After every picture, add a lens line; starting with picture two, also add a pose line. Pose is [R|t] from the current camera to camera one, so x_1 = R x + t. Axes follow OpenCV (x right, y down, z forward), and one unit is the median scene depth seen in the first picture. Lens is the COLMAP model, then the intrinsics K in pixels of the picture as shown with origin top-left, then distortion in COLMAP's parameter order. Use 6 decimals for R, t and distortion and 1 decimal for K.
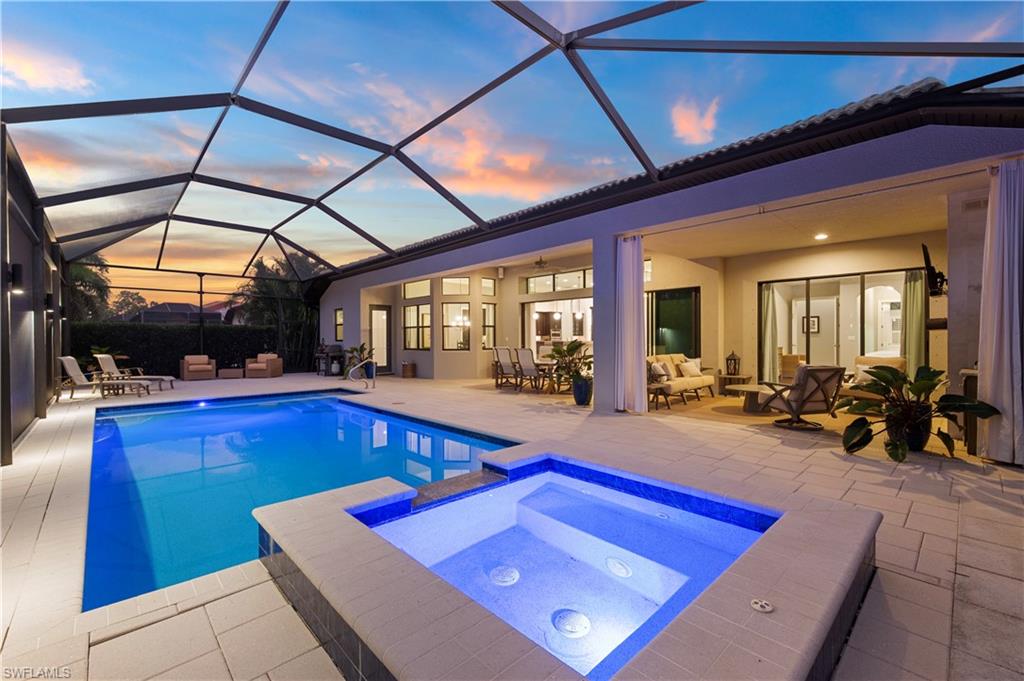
lens RADIAL K [[435.7, 0, 508.8], [0, 435.7, 343.0], [0, 0, 1]] dist [-0.003963, 0.000130]
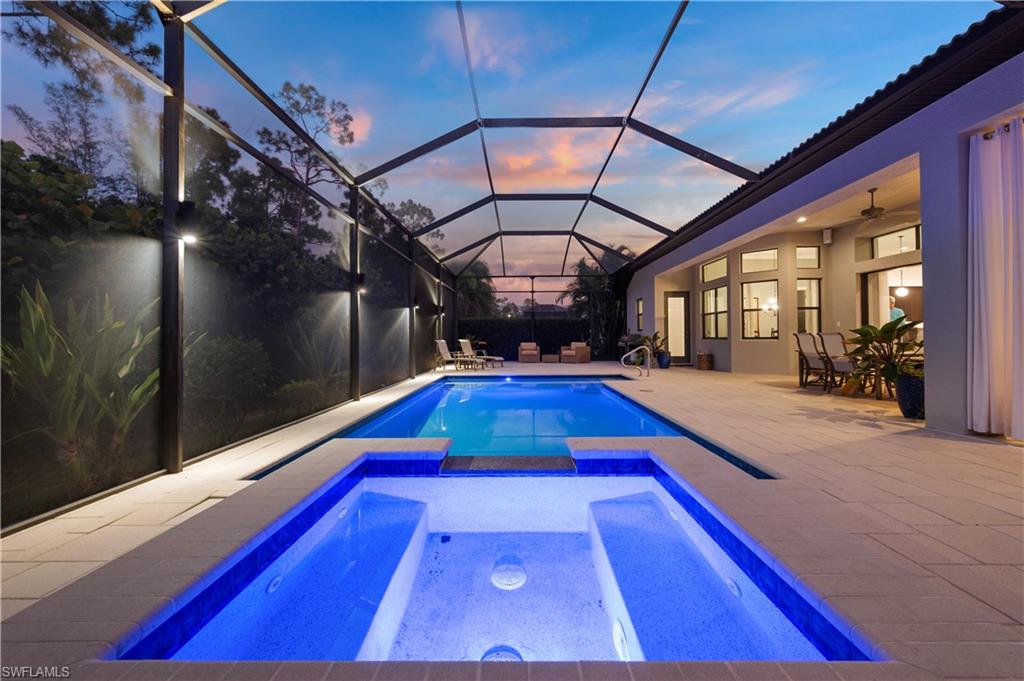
lens RADIAL K [[435.7, 0, 512.0], [0, 435.7, 335.9], [0, 0, 1]] dist [-0.003963, 0.000130]
pose [[0.715295, -0.001006, -0.698822, 0.117117], [-0.004180, 0.999975, -0.005719, 0.017129], [0.698810, 0.007012, 0.715273, 0.084181]]
